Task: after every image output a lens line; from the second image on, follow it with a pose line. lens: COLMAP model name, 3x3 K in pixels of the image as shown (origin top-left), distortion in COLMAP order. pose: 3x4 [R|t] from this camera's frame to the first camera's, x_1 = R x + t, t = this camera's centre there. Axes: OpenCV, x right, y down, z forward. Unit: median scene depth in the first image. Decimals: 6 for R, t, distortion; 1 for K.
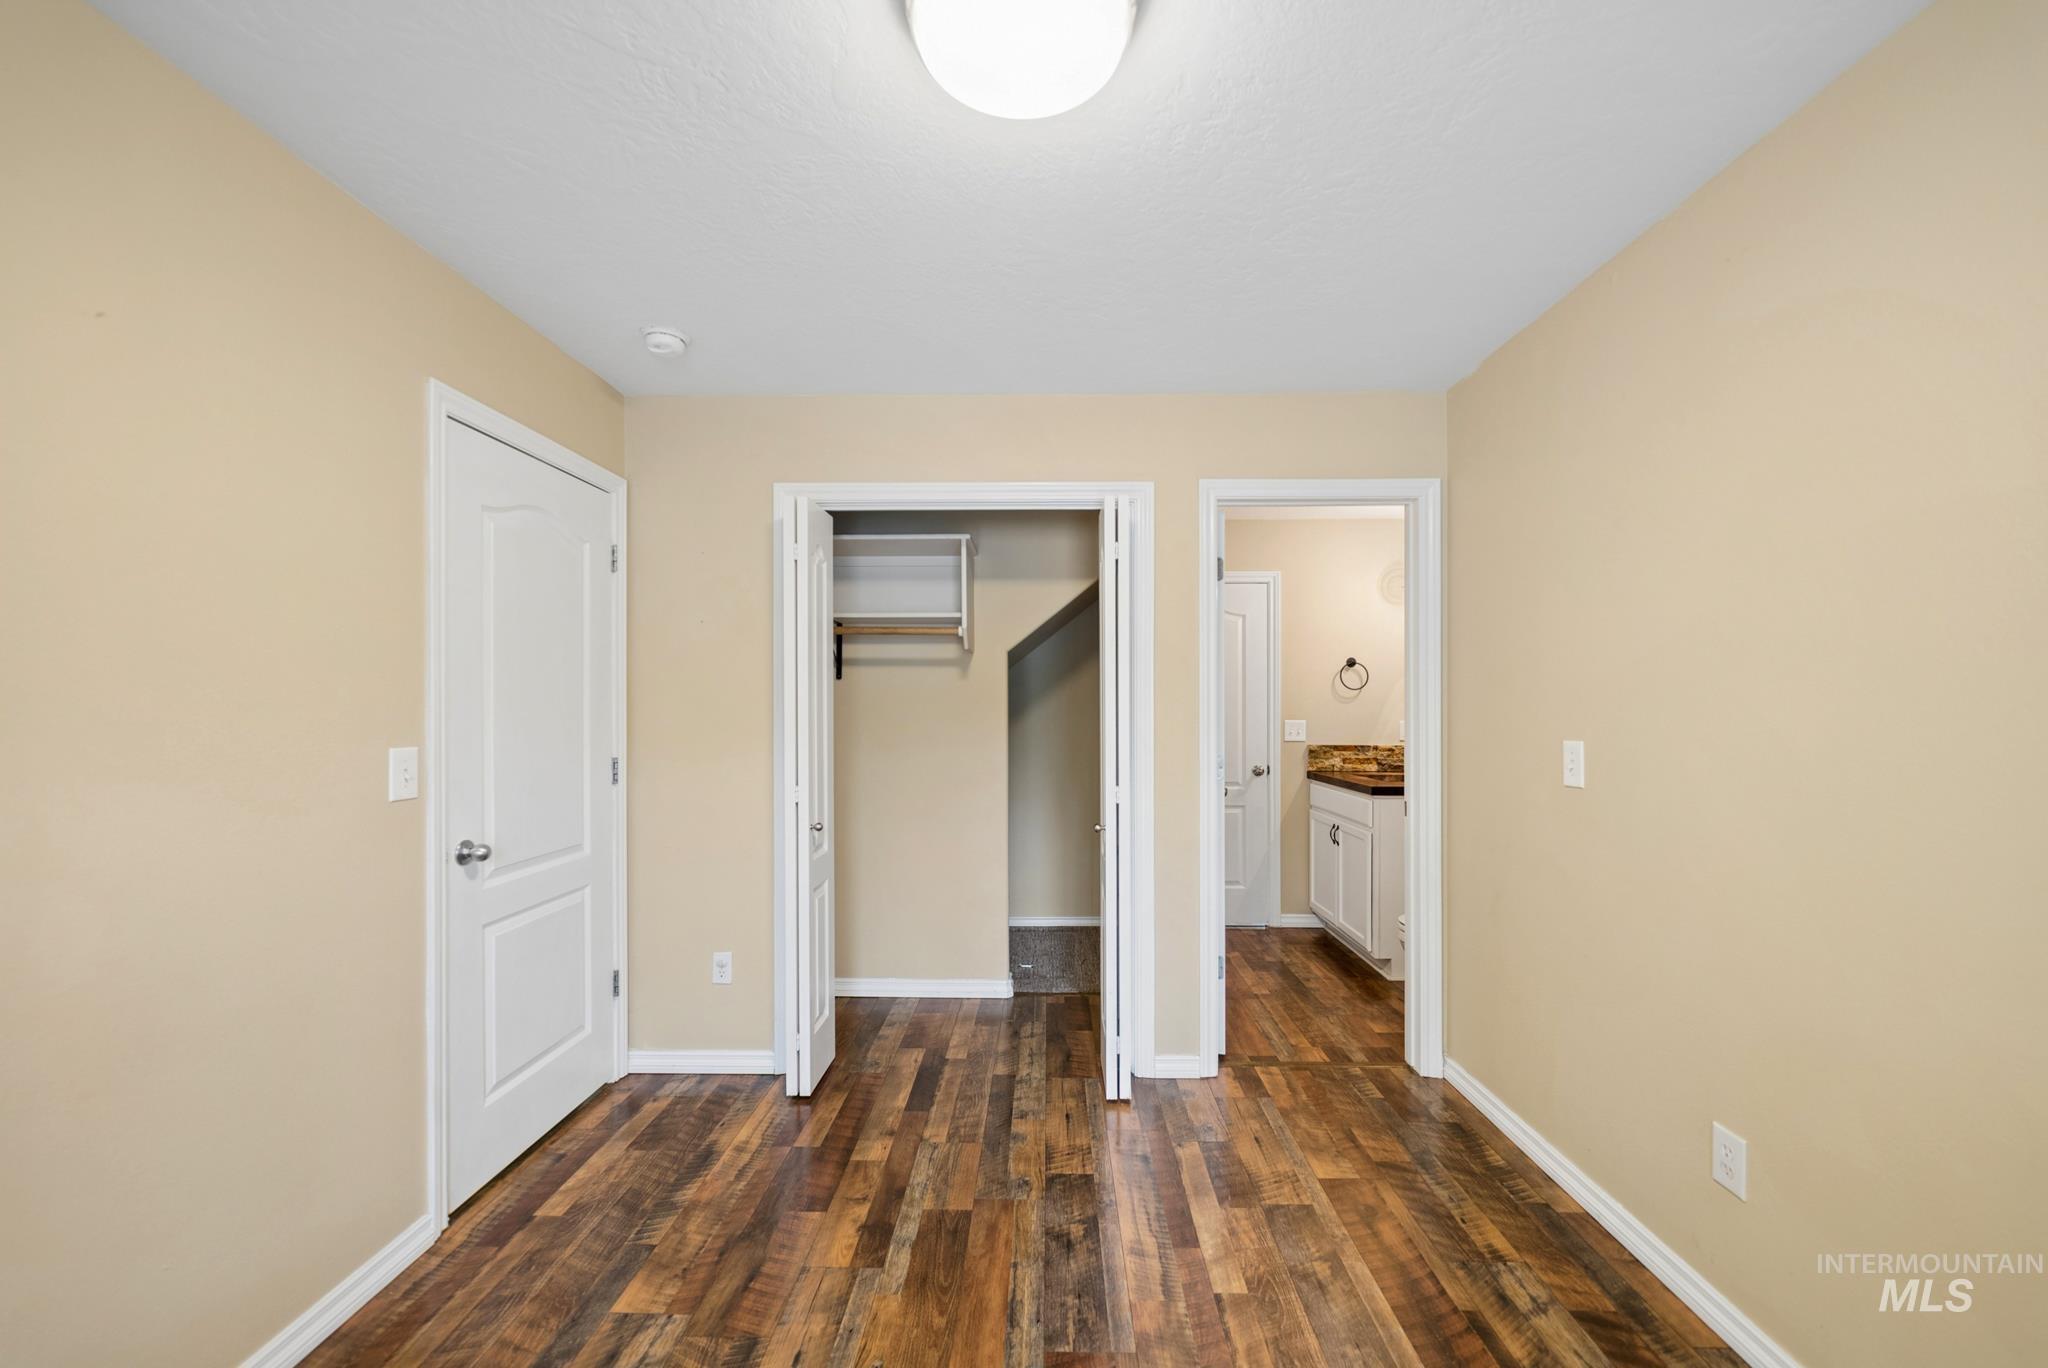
lens RADIAL K [[749.5, 0, 1028.0], [0, 749.5, 702.0], [0, 0, 1]] dist [-0.001738, -0.000311]
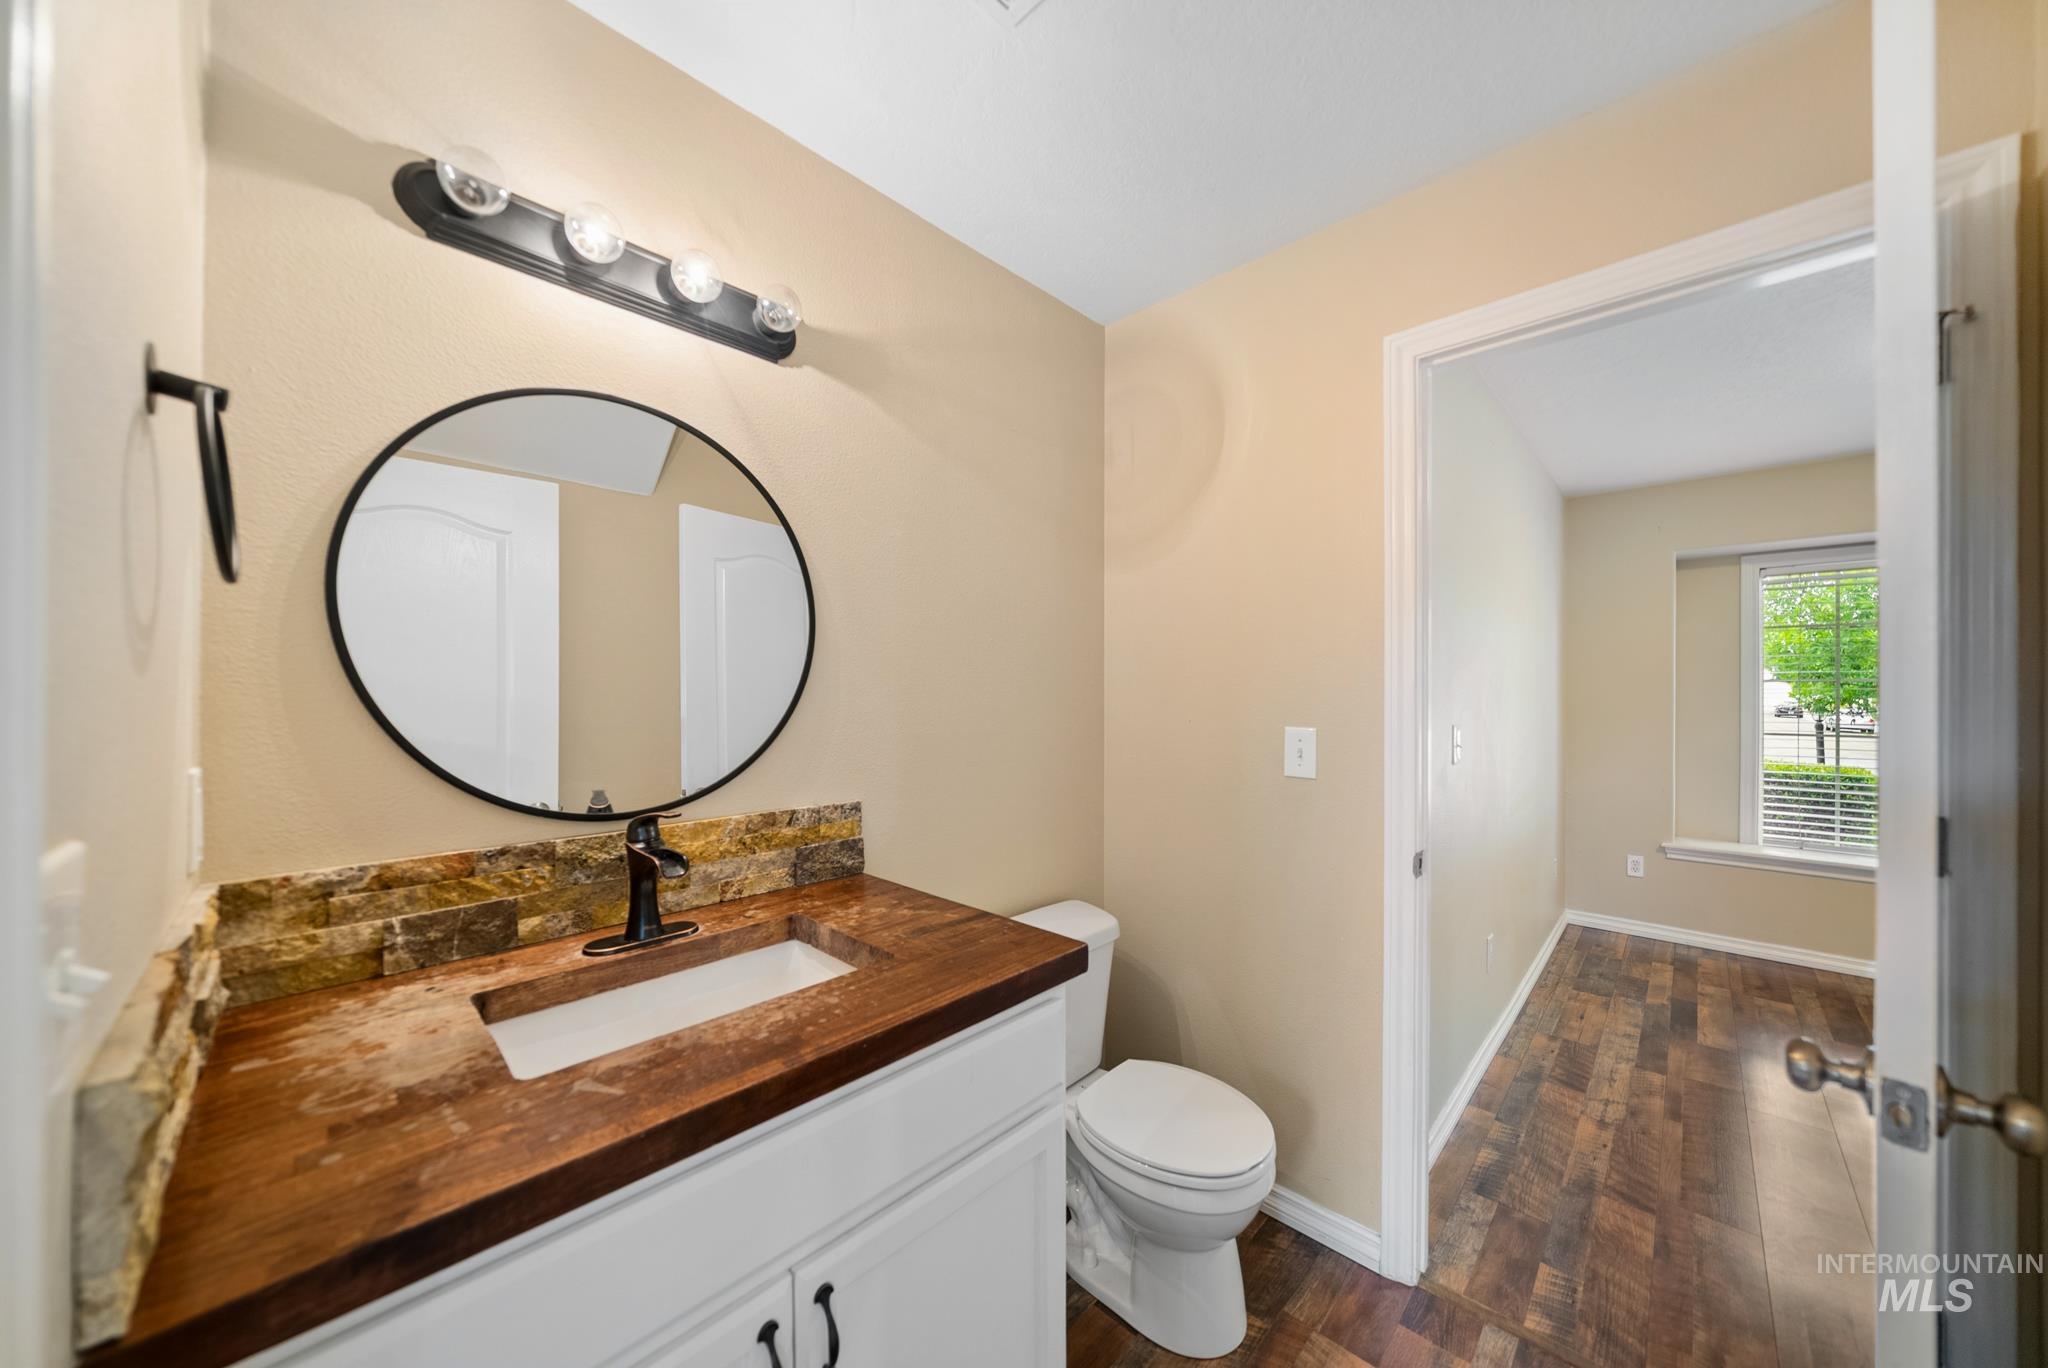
lens RADIAL K [[703.4, 0, 1026.6], [0, 703.4, 694.2], [0, 0, 1]] dist [-0.011574, -0.000023]
pose [[-0.745086, -0.001066, 0.666967, 0.448454], [0.001146, 0.999995, 0.002878, 0.011768], [-0.666967, 0.002908, -0.745081, 1.969766]]
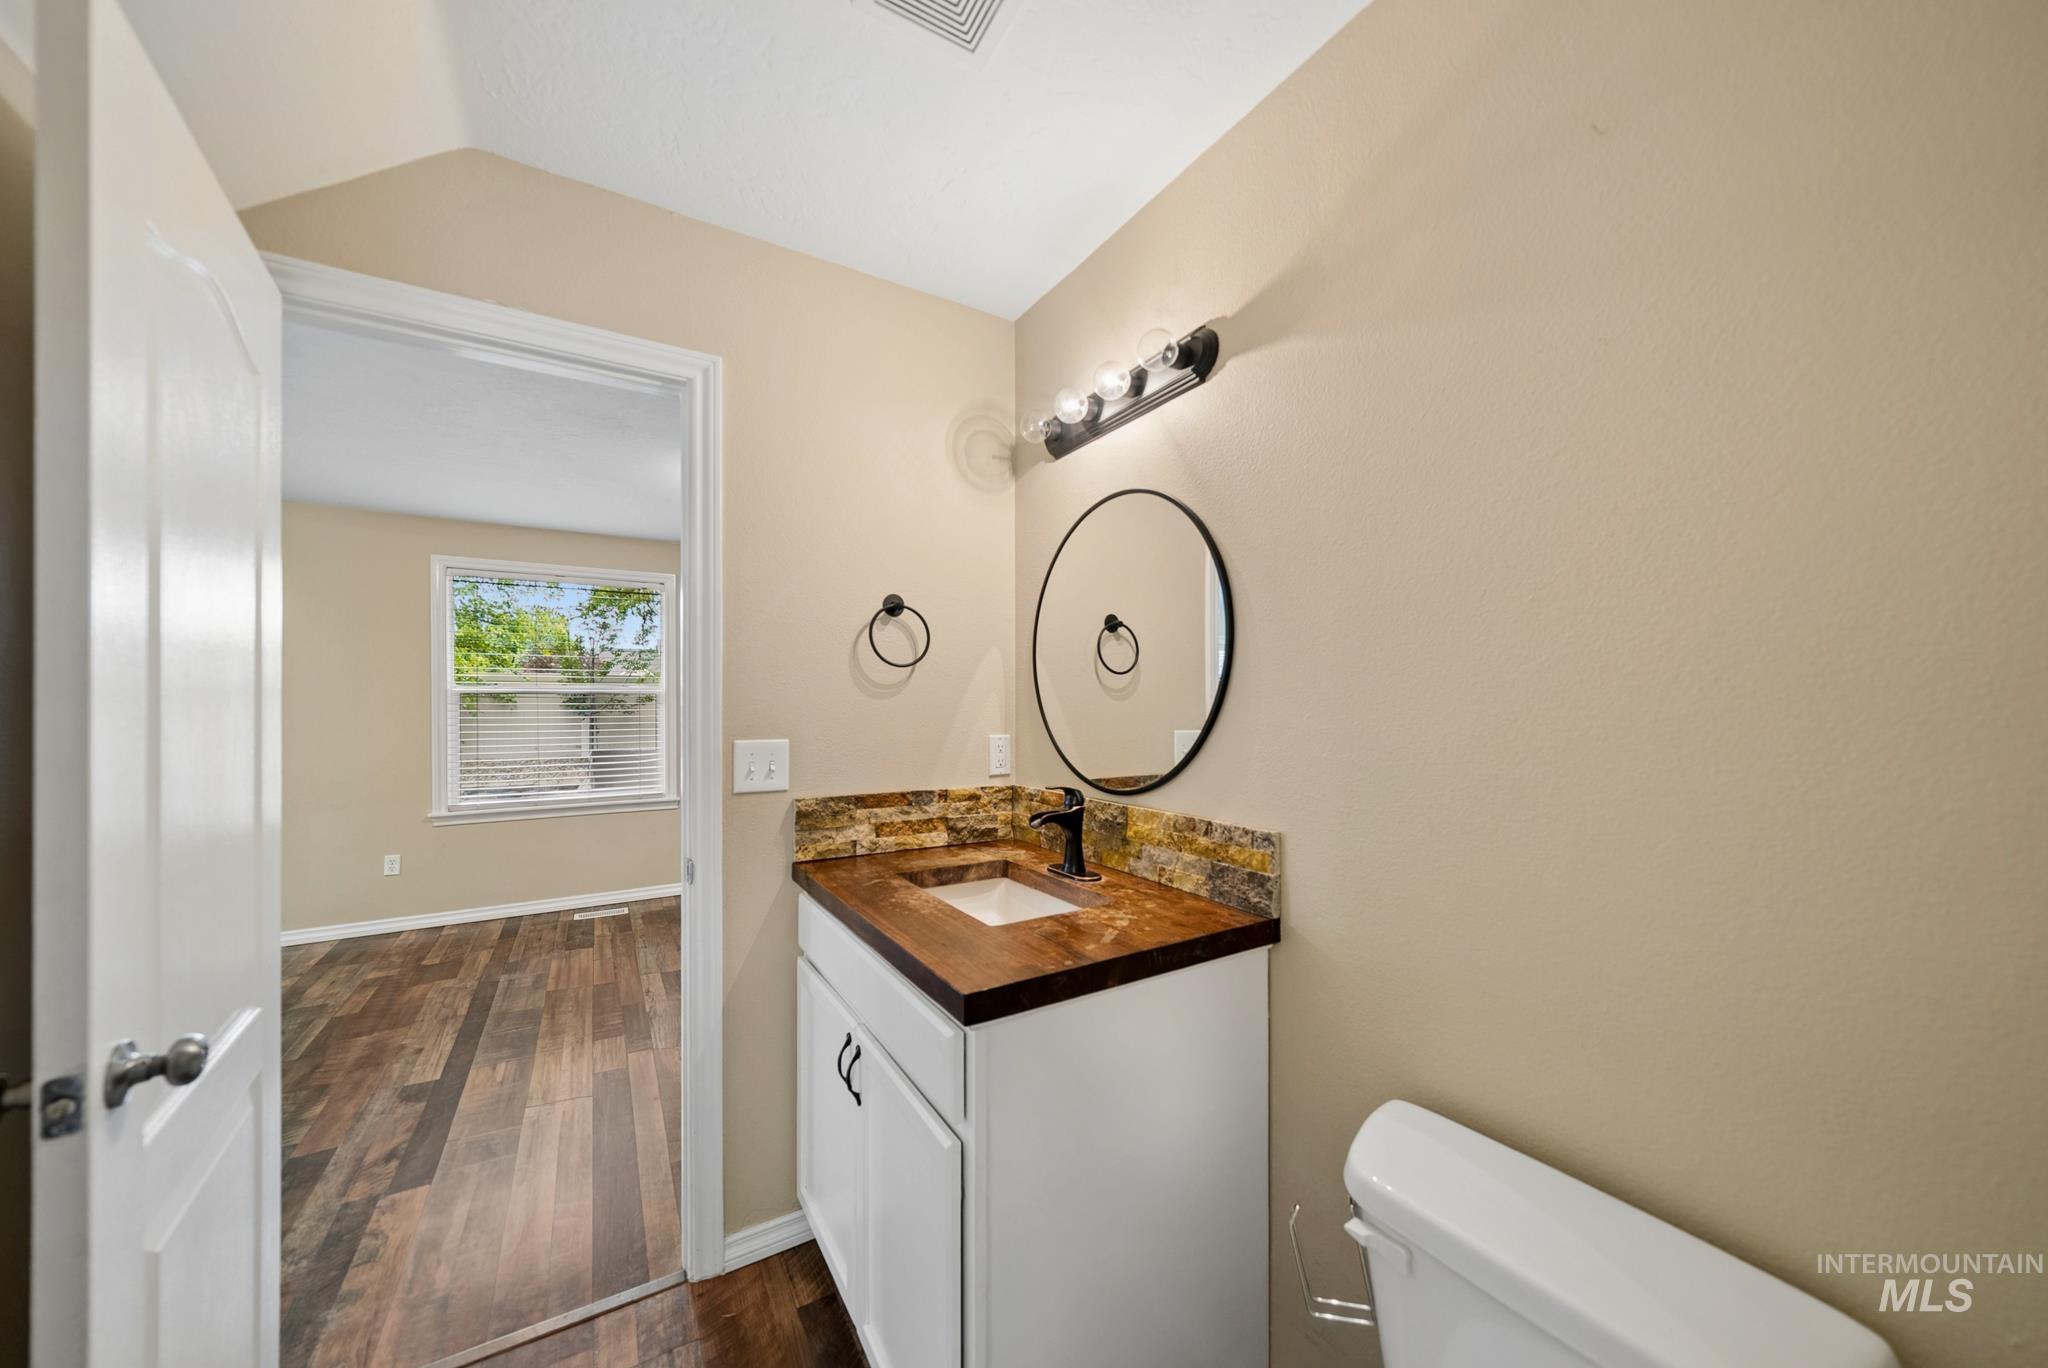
lens RADIAL K [[703.4, 0, 1024.7], [0, 703.4, 698.9], [0, 0, 1]] dist [-0.011574, -0.000023]
pose [[0.840626, 0.003647, 0.541604, 0.543523], [0.002818, 0.999934, -0.011106, 0.014384], [-0.541609, 0.010863, 0.840560, 1.218895]]
